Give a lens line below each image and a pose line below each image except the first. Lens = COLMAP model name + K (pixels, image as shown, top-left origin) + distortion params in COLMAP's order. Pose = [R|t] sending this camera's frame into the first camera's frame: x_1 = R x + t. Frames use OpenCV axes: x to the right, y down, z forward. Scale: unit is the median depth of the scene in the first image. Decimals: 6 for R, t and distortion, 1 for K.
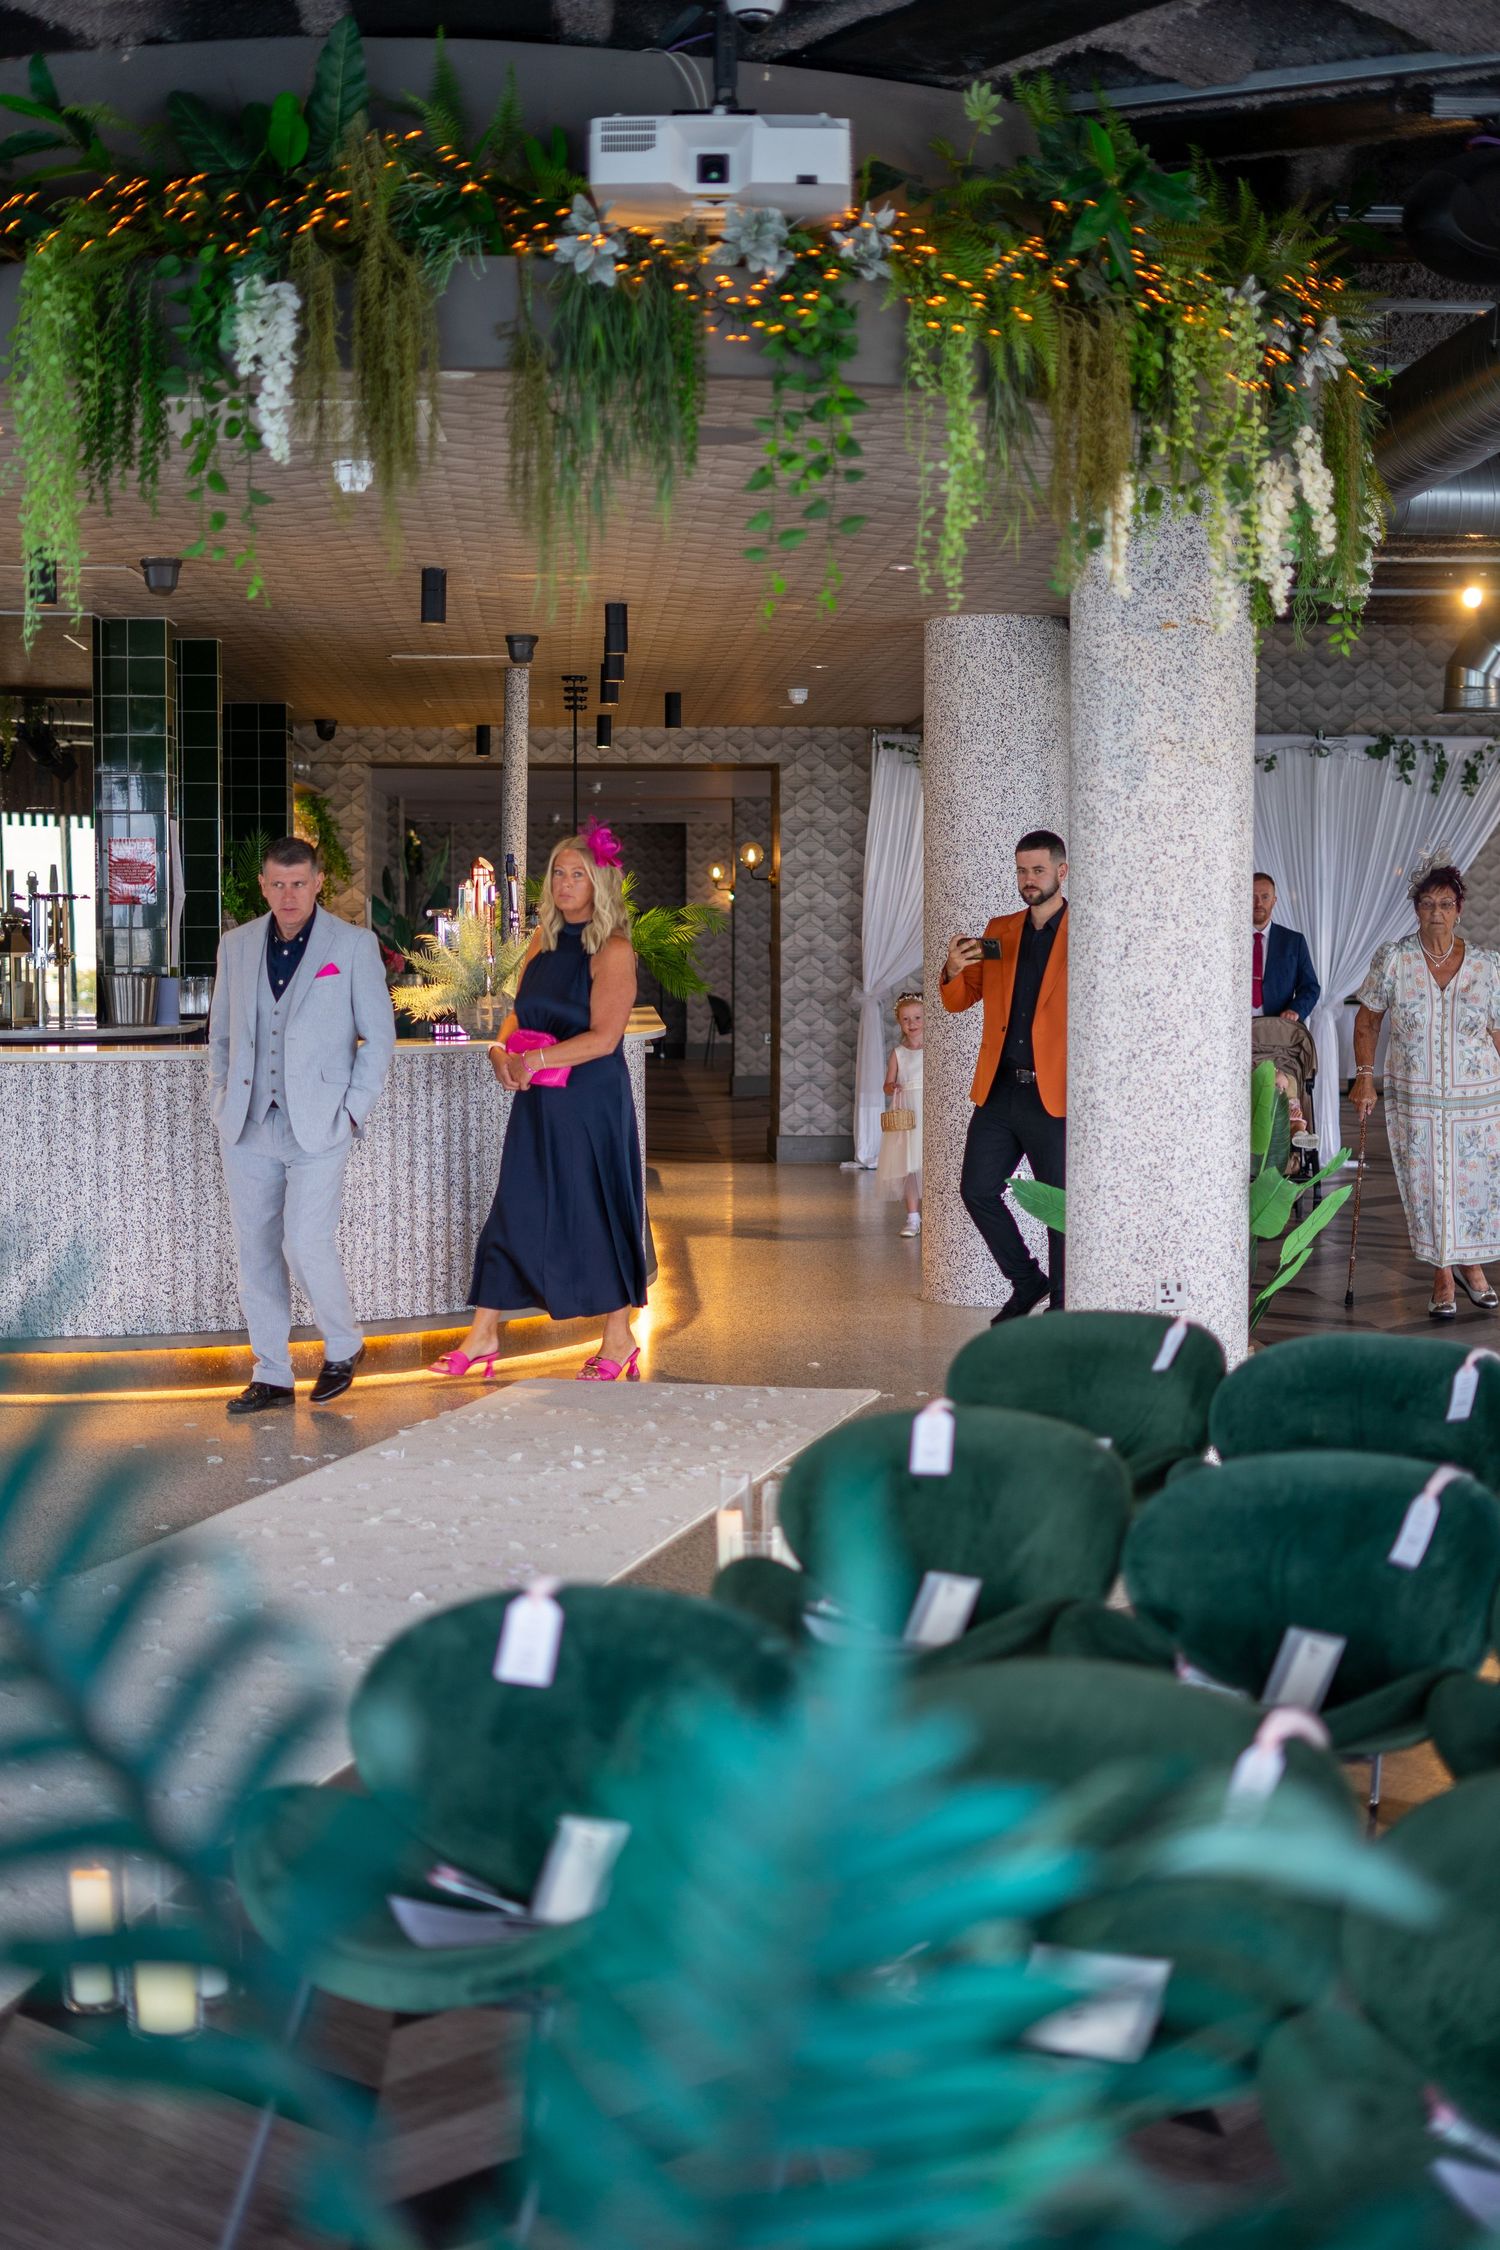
lens RADIAL K [[3231.4, 0, 750.0], [0, 3231.4, 1125.0], [0, 0, 1]] dist [-0.022765, 0.038769]
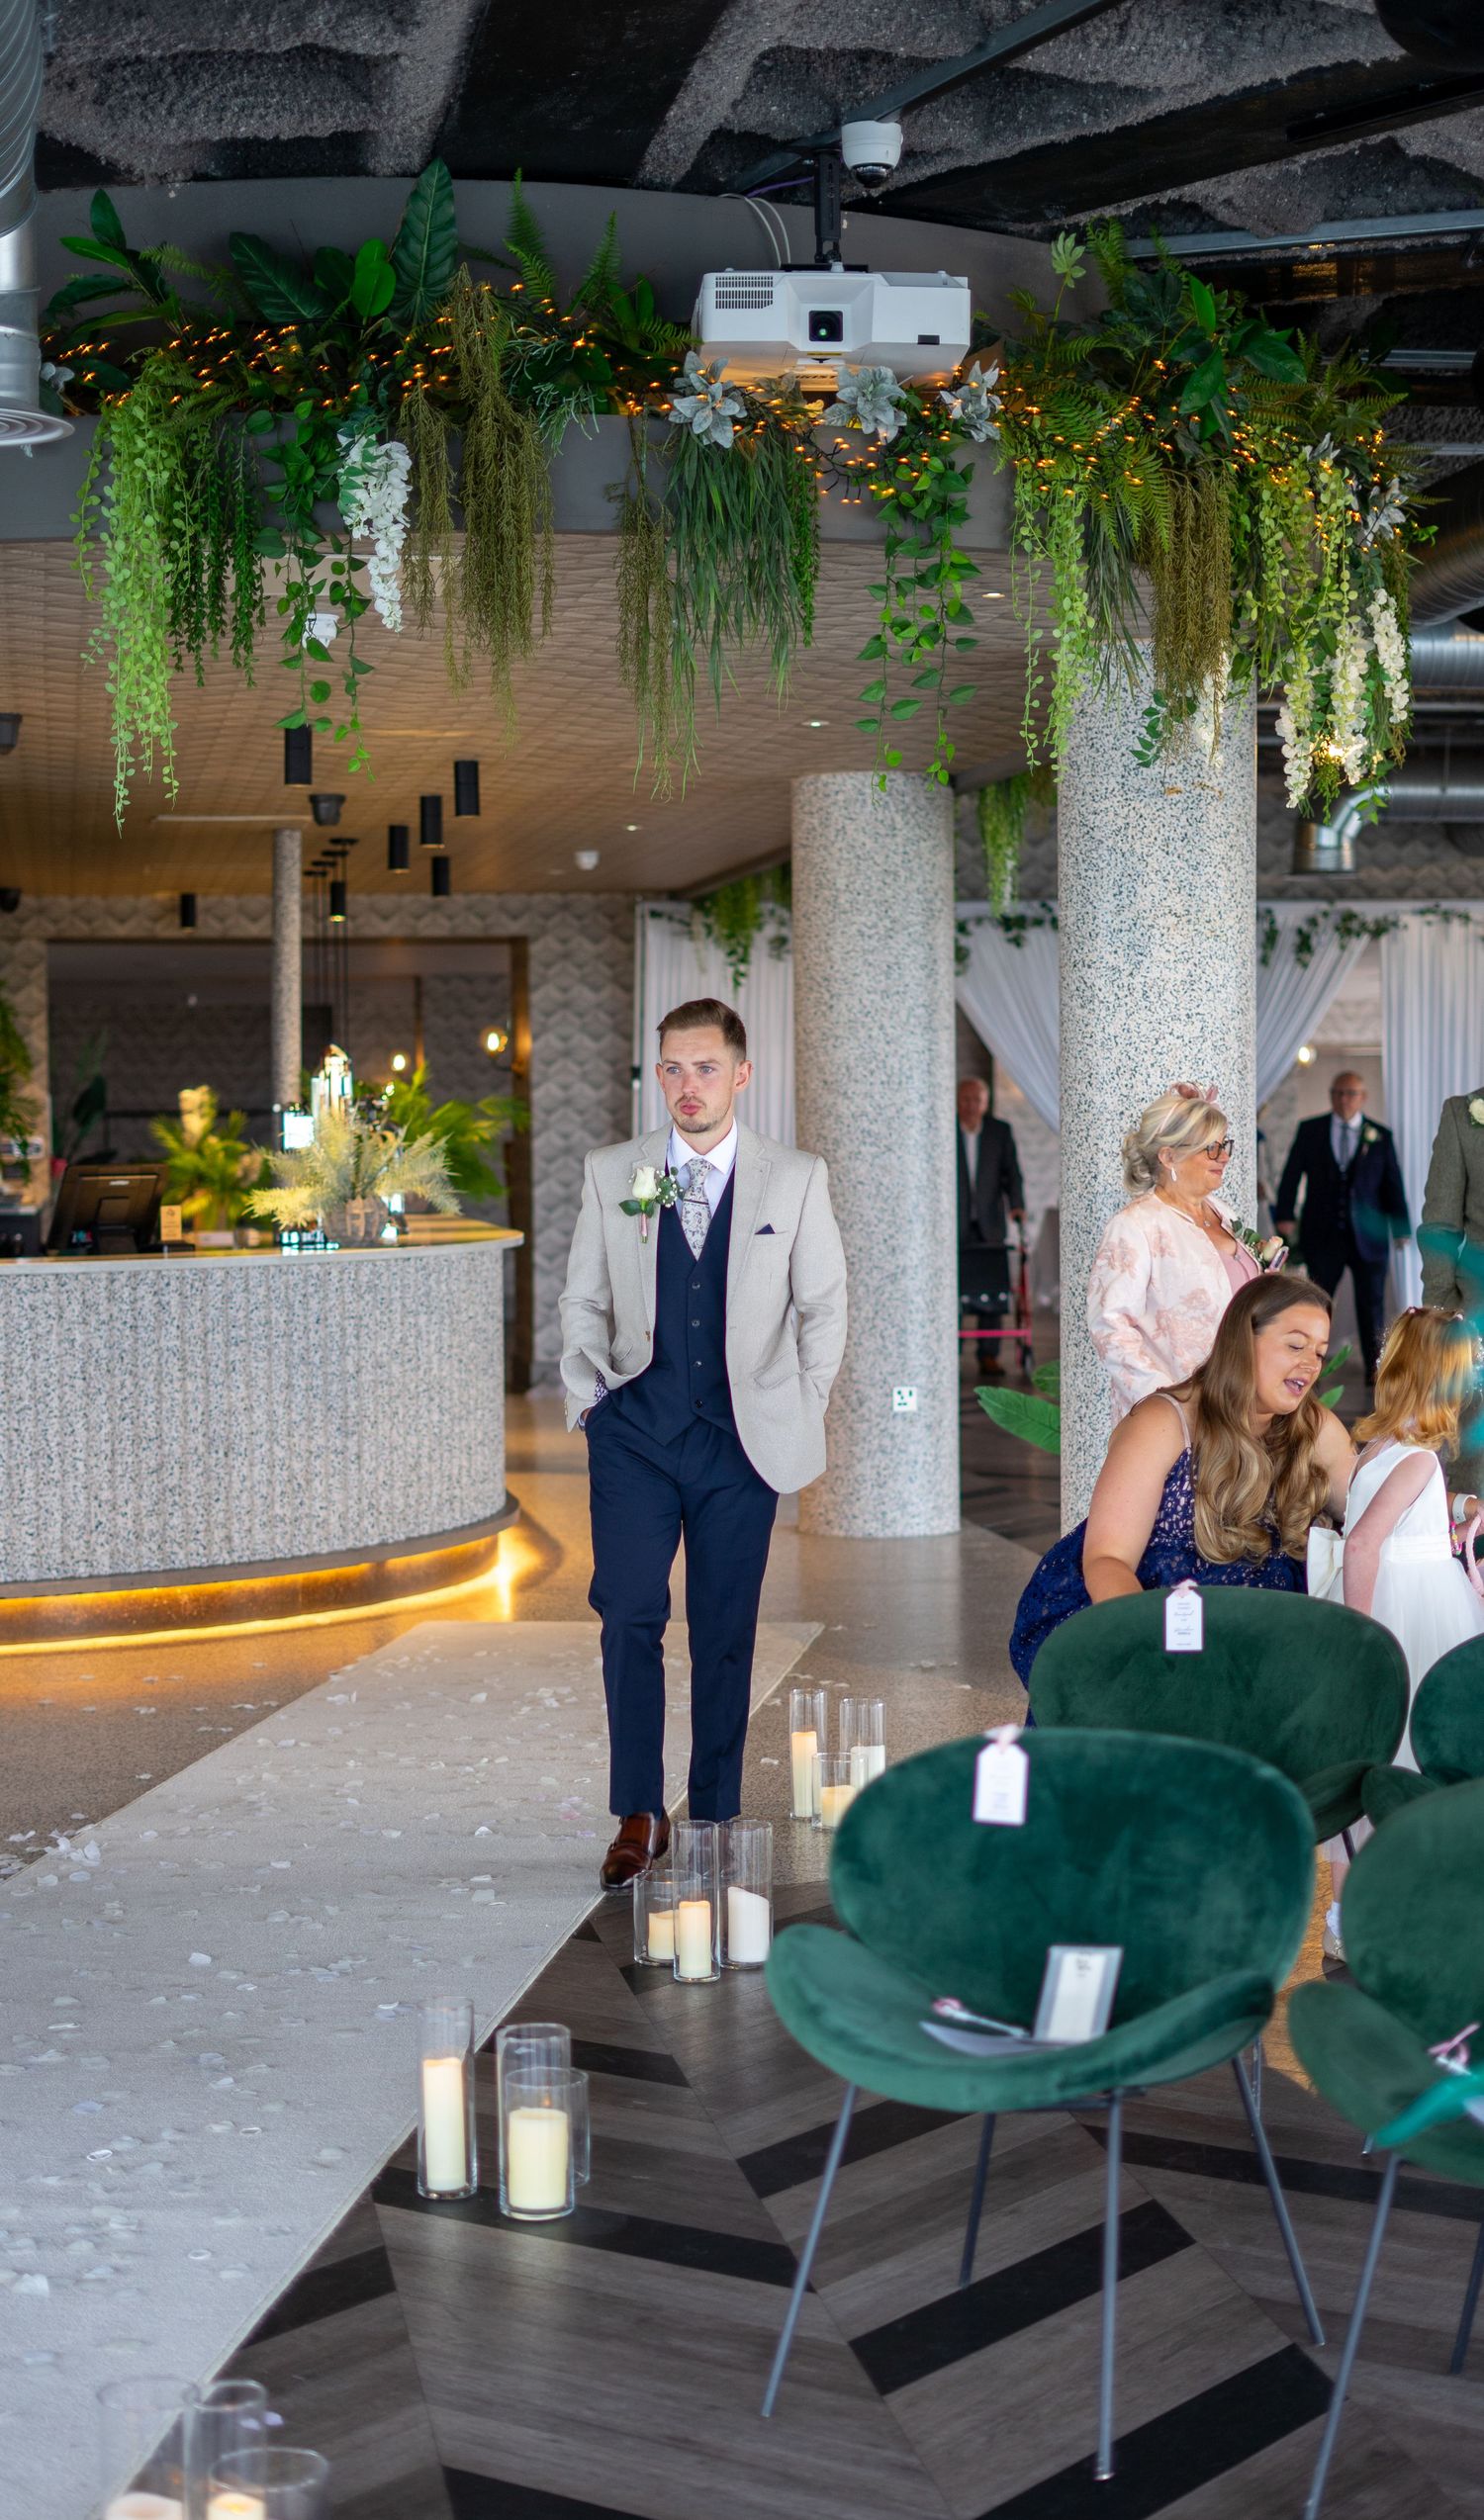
lens RADIAL K [[3887.7, 0, 733.1], [0, 3887.7, 1344.0], [0, 0, 1]] dist [-0.021730, 0.031956]
pose [[0.993229, -0.017655, 0.114822, -0.154828], [0.018290, 0.999823, -0.004477, 0.010672], [-0.114722, 0.006547, 0.993376, -0.127991]]
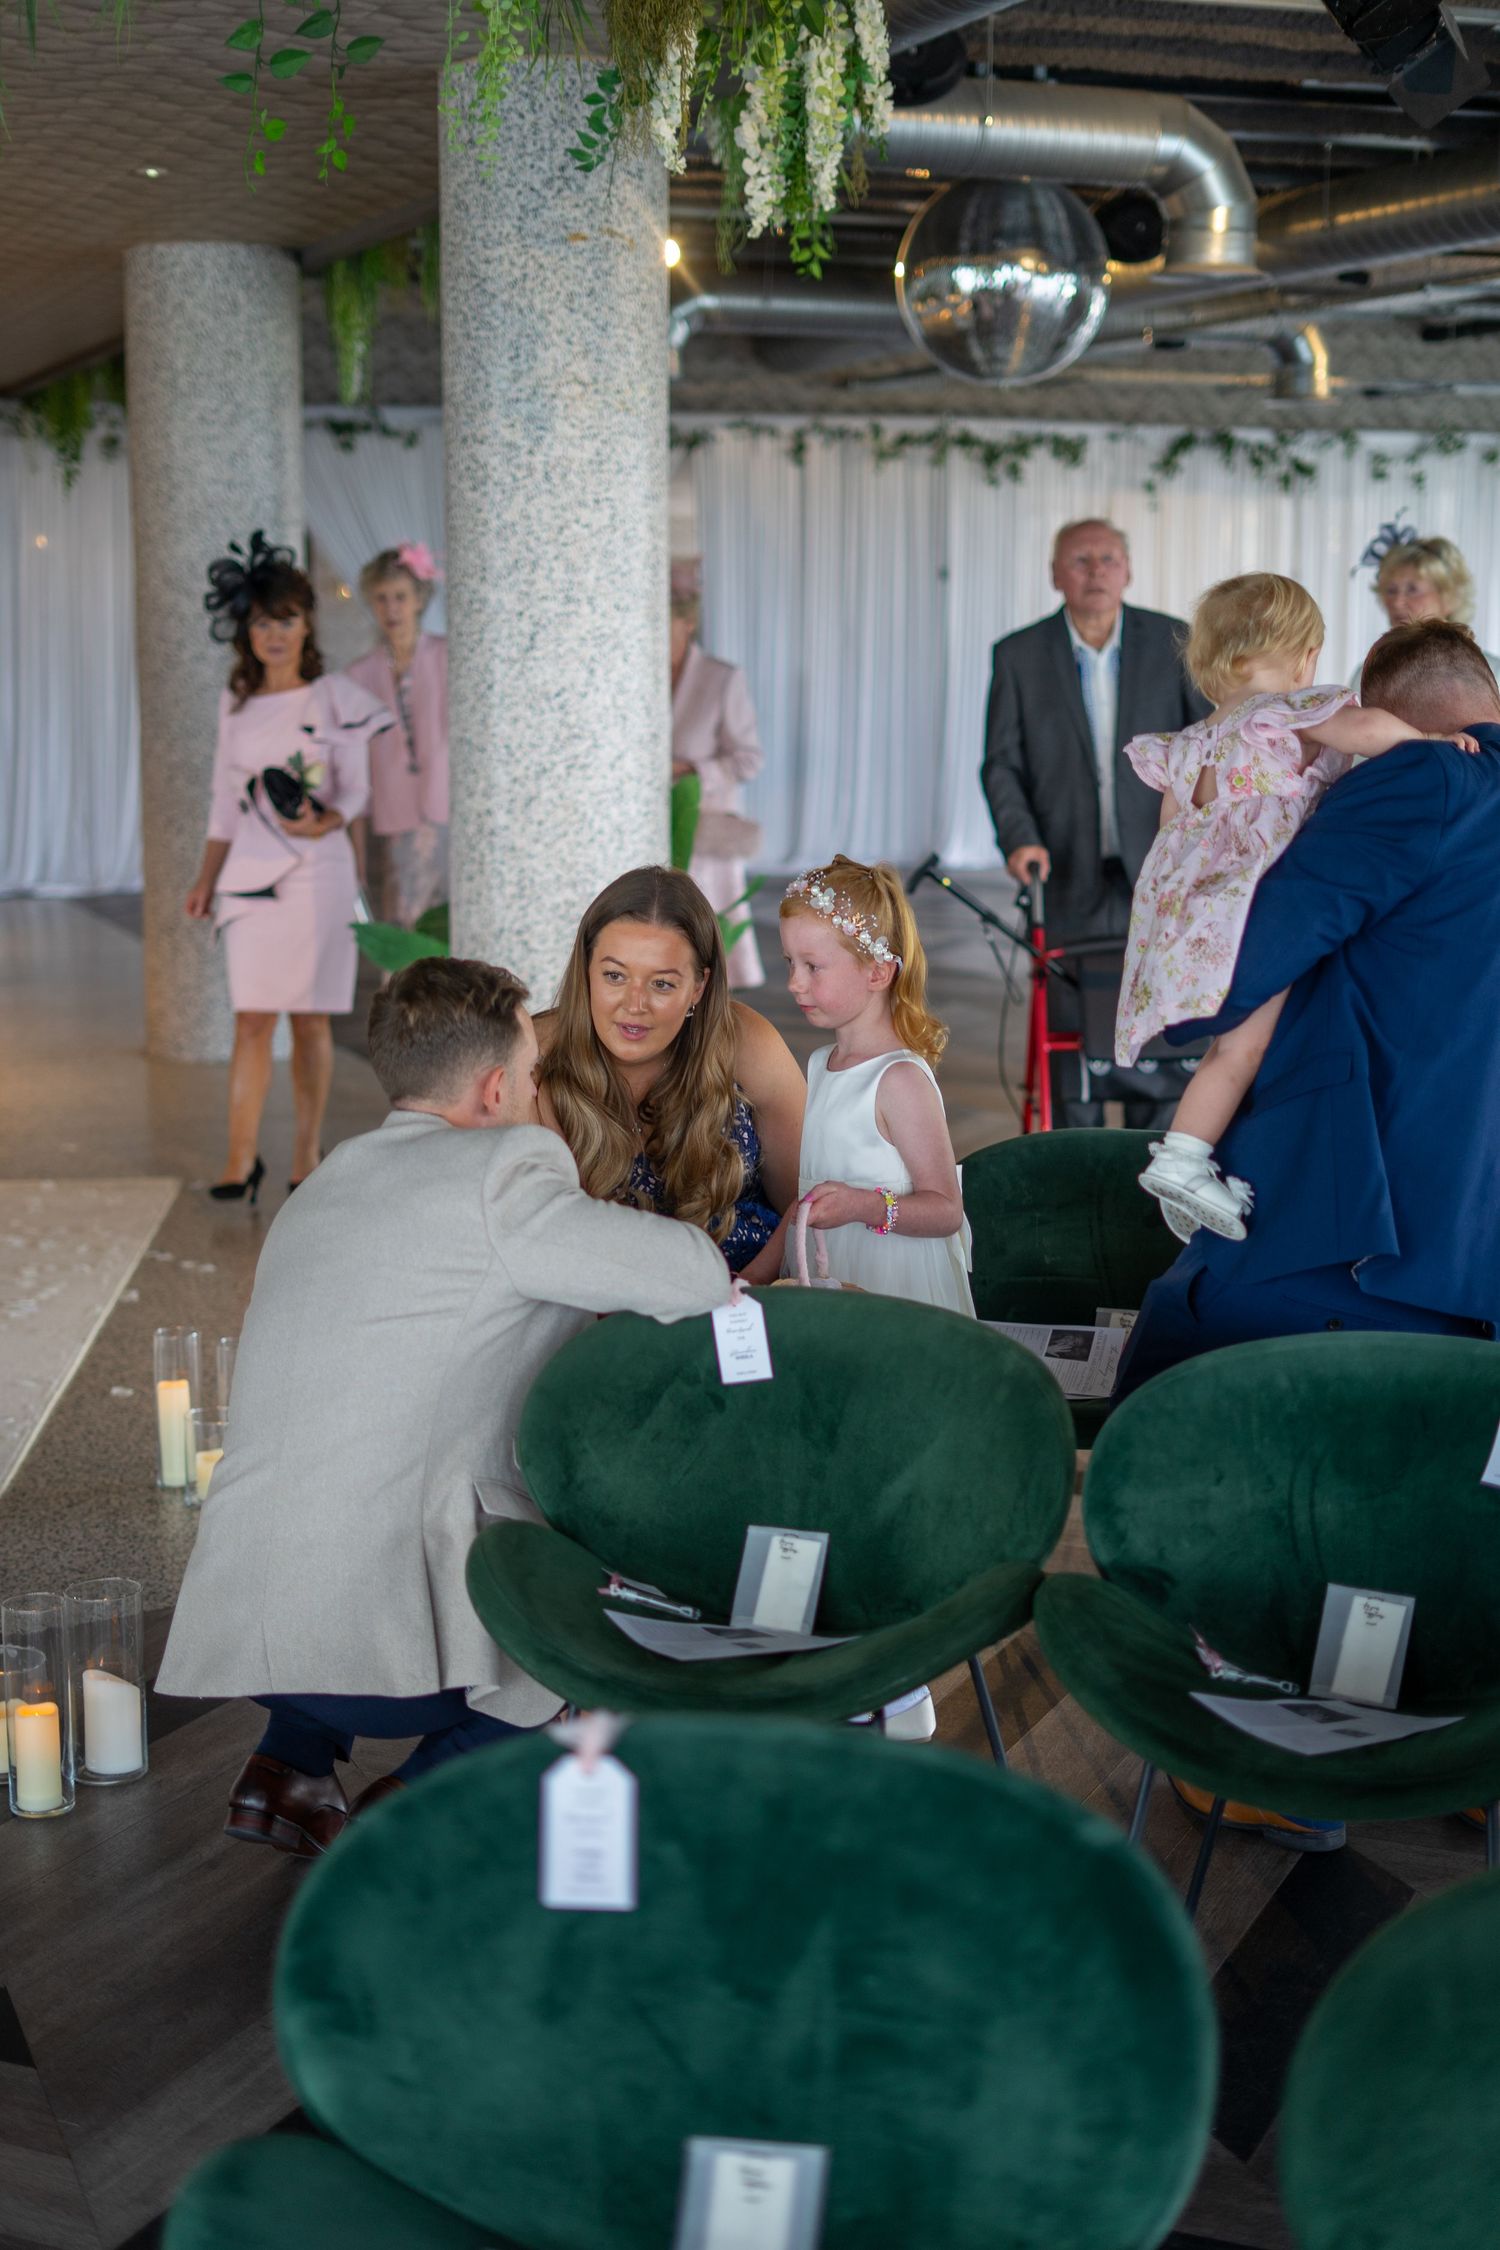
lens RADIAL K [[3231.4, 0, 750.0], [0, 3231.4, 1125.0], [0, 0, 1]] dist [-0.022765, 0.038769]
pose [[0.948748, -0.050890, 0.311908, -0.111539], [0.021925, 0.995171, 0.095677, -0.010937], [-0.315271, -0.083935, 0.945283, 0.238472]]
